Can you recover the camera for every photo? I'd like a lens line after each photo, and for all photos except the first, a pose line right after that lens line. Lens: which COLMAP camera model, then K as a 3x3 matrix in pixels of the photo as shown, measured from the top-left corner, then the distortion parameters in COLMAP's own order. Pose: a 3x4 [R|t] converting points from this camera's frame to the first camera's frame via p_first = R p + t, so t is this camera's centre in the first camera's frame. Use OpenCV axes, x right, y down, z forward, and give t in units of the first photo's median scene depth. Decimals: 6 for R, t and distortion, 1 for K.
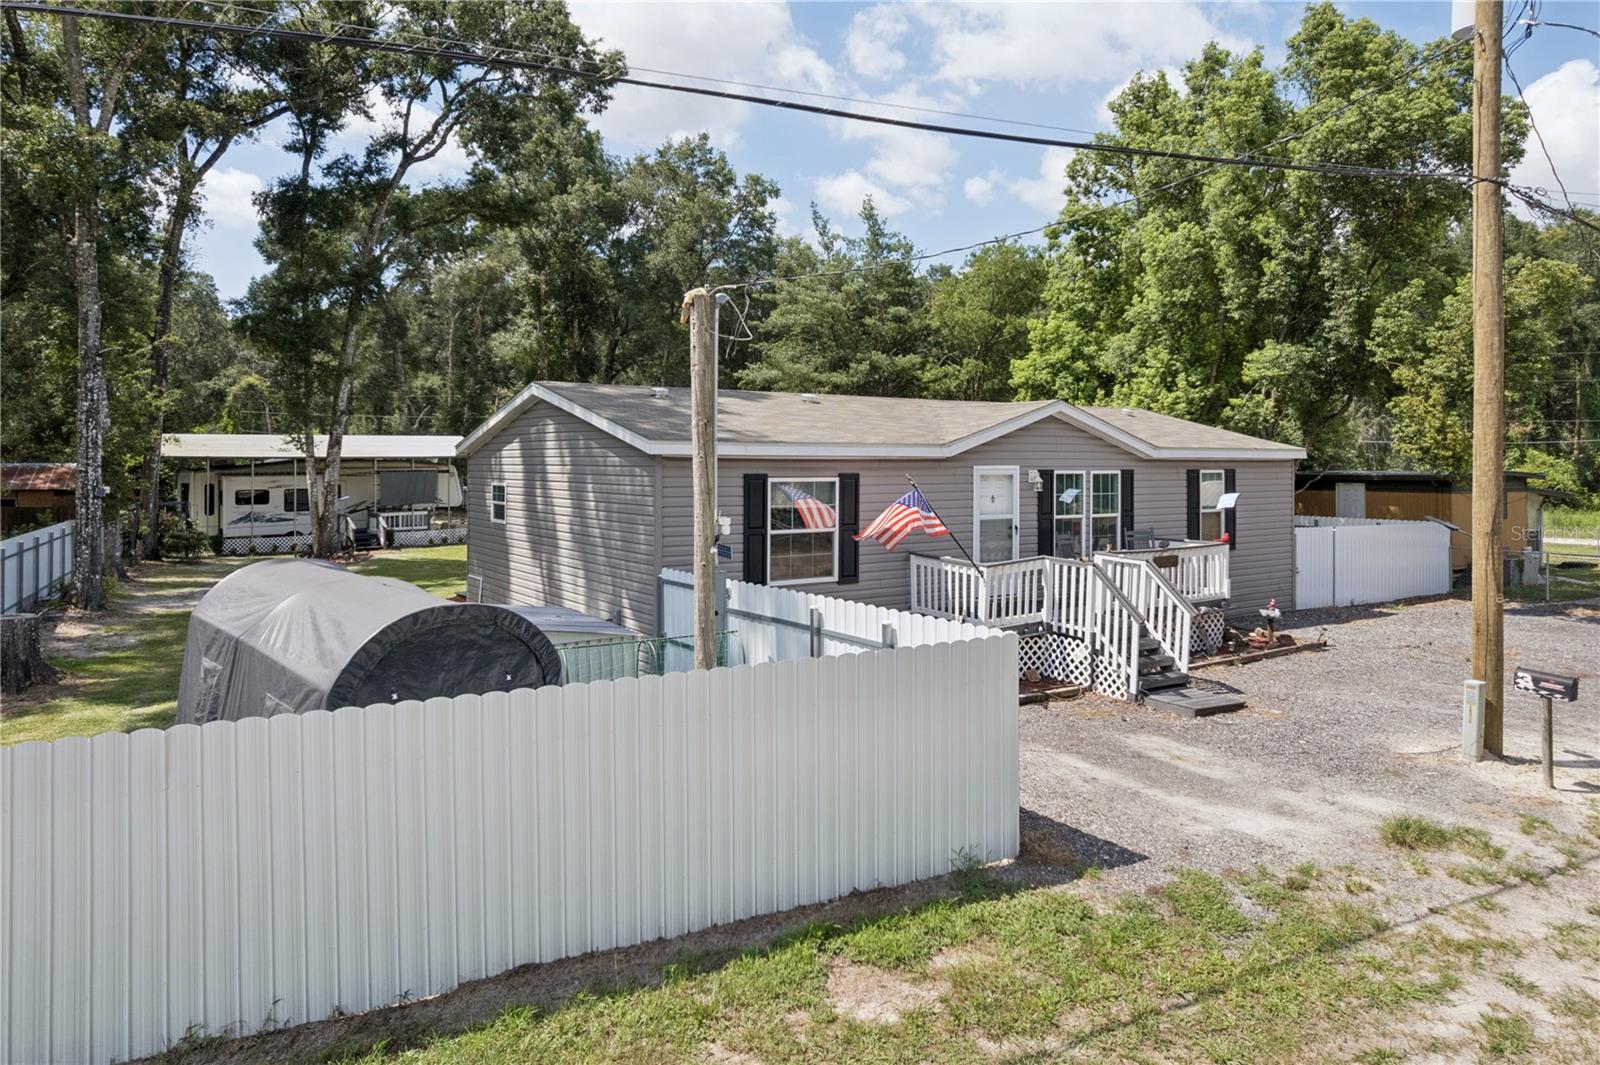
lens RADIAL K [[1019.1, 0, 799.8], [0, 1019.1, 492.9], [0, 0, 1]] dist [-0.054805, 0.040905]
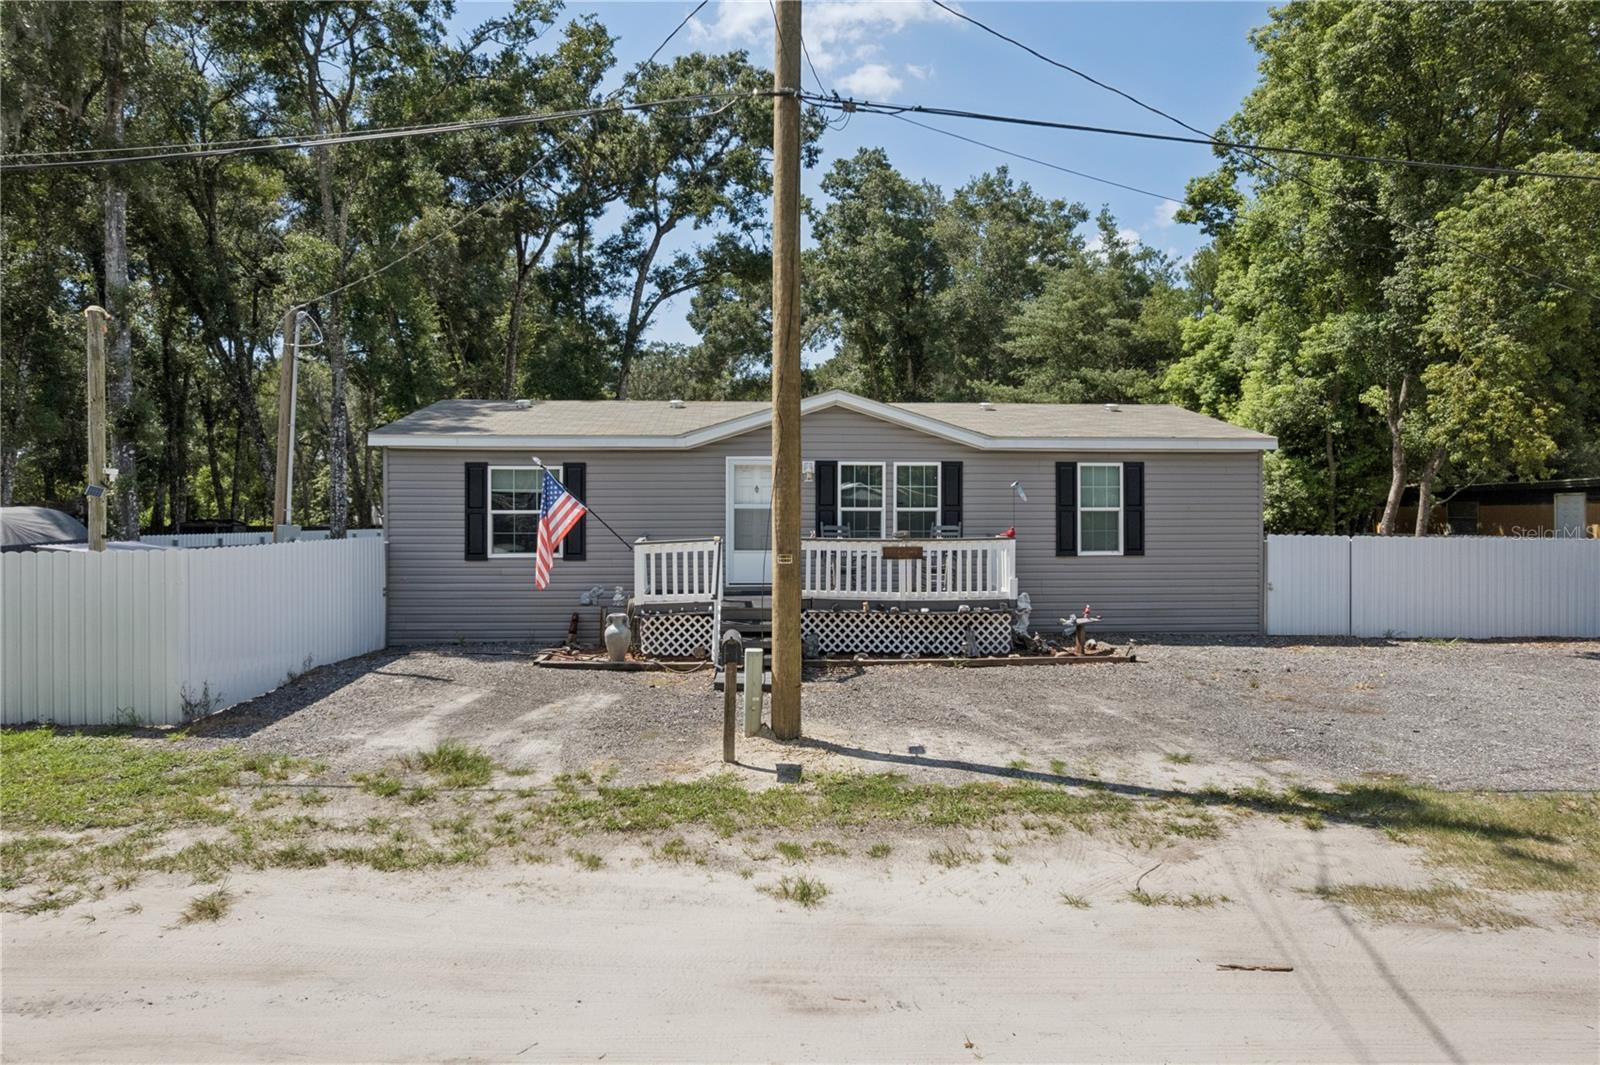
lens RADIAL K [[1019.1, 0, 815.4], [0, 1019.1, 515.0], [0, 0, 1]] dist [-0.054805, 0.040905]
pose [[0.872863, -0.001320, -0.487963, 0.668064], [-0.012674, 0.999598, -0.025377, 0.051300], [0.487800, 0.028335, 0.872495, 0.127435]]
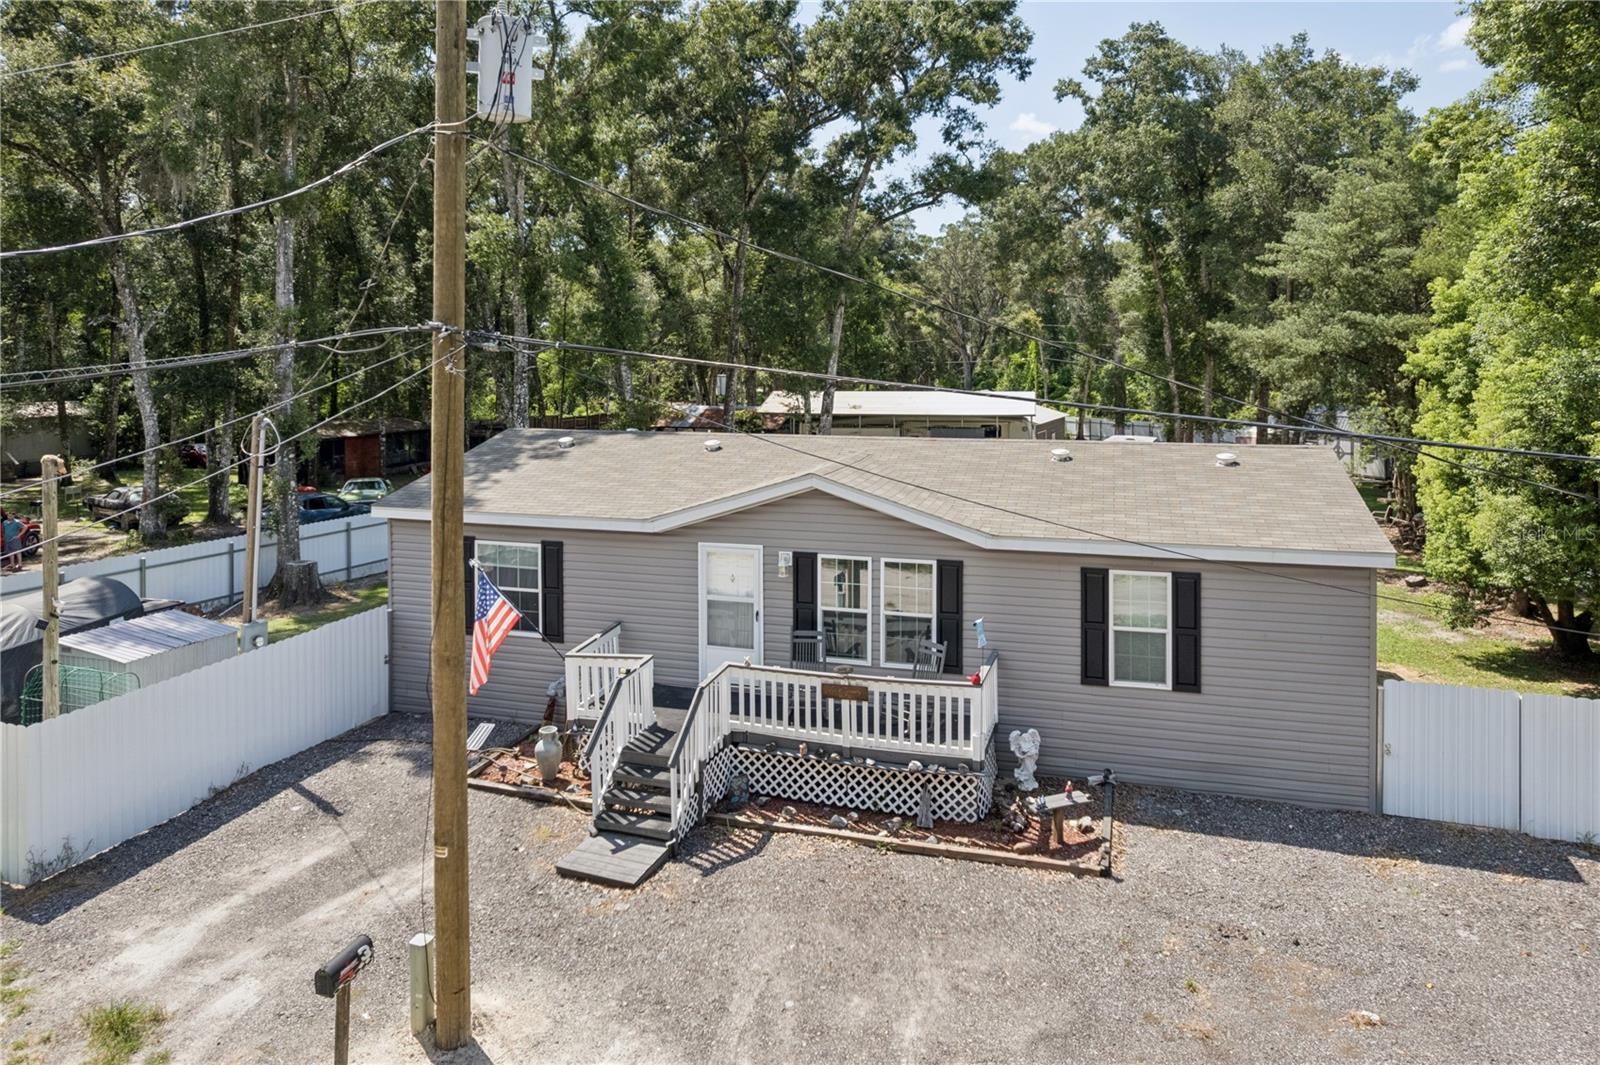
lens RADIAL K [[1072.9, 0, 803.3], [0, 1072.9, 355.0], [0, 0, 1]] dist [-0.020868, -0.005893]
pose [[0.649937, -0.004776, -0.759973, 0.876954], [-0.027236, 0.999192, -0.029571, -0.153361], [0.759500, 0.039918, 0.649281, 0.372091]]
